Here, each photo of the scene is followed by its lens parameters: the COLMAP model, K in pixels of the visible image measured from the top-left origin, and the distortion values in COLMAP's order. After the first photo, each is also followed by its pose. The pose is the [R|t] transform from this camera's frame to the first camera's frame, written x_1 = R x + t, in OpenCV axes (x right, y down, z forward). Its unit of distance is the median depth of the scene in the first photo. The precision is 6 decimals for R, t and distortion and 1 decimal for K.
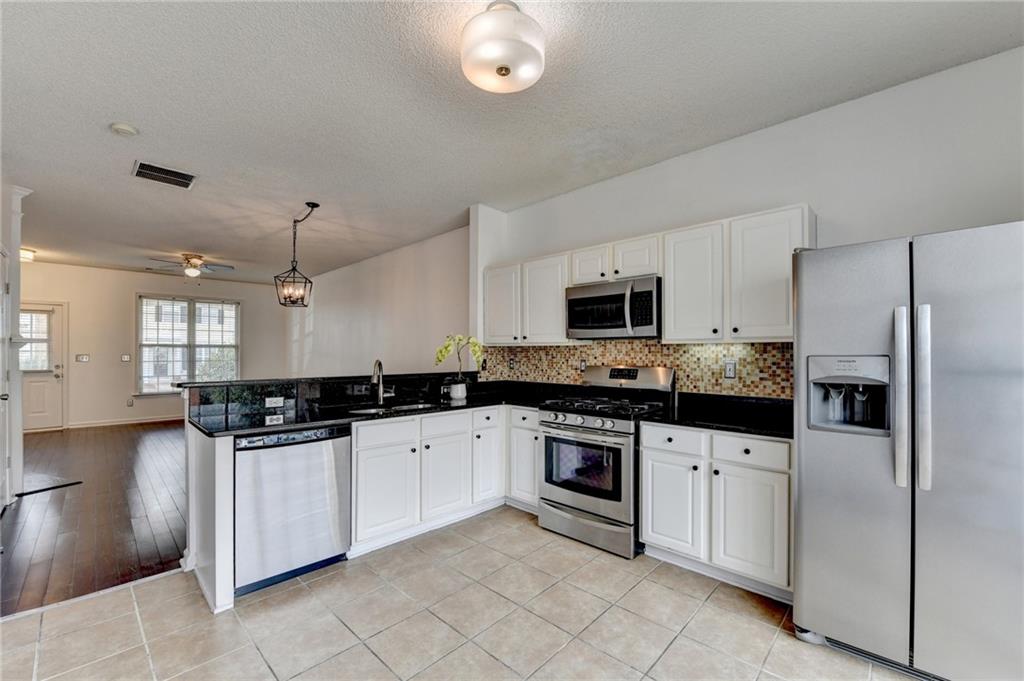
lens RADIAL K [[432.3, 0, 527.9], [0, 432.3, 353.0], [0, 0, 1]] dist [-0.023603, -0.008277]
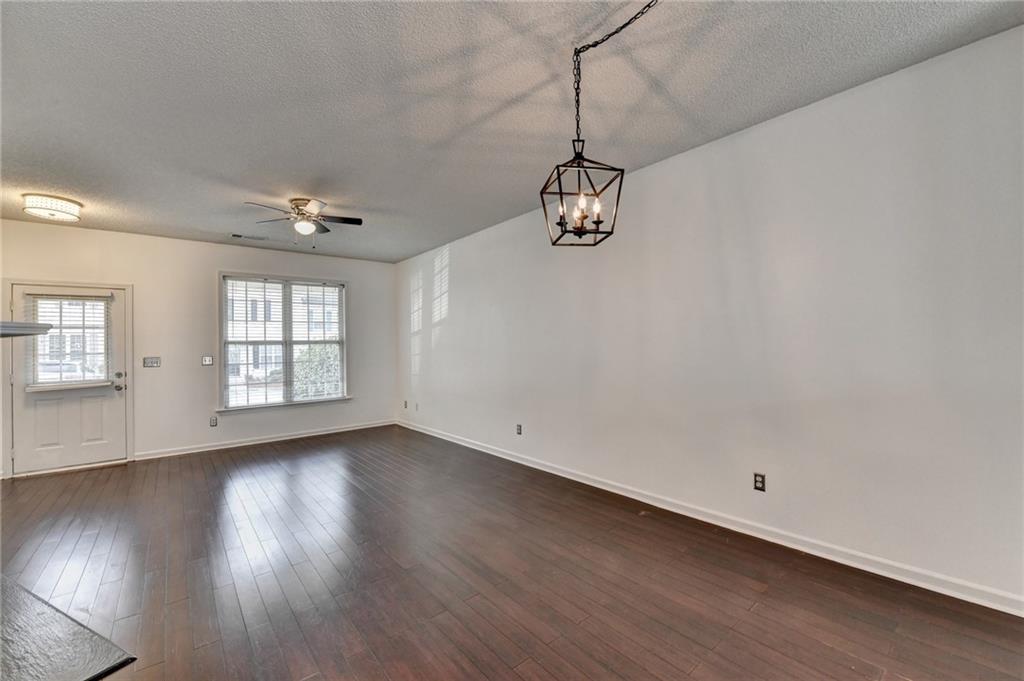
lens RADIAL K [[419.4, 0, 512.3], [0, 419.4, 343.2], [0, 0, 1]] dist [-0.046399, 0.000042]
pose [[0.993805, -0.019936, -0.109333, -0.342771], [0.019096, 0.999780, -0.008727, -0.001684], [0.109483, 0.006586, 0.993967, 0.342560]]
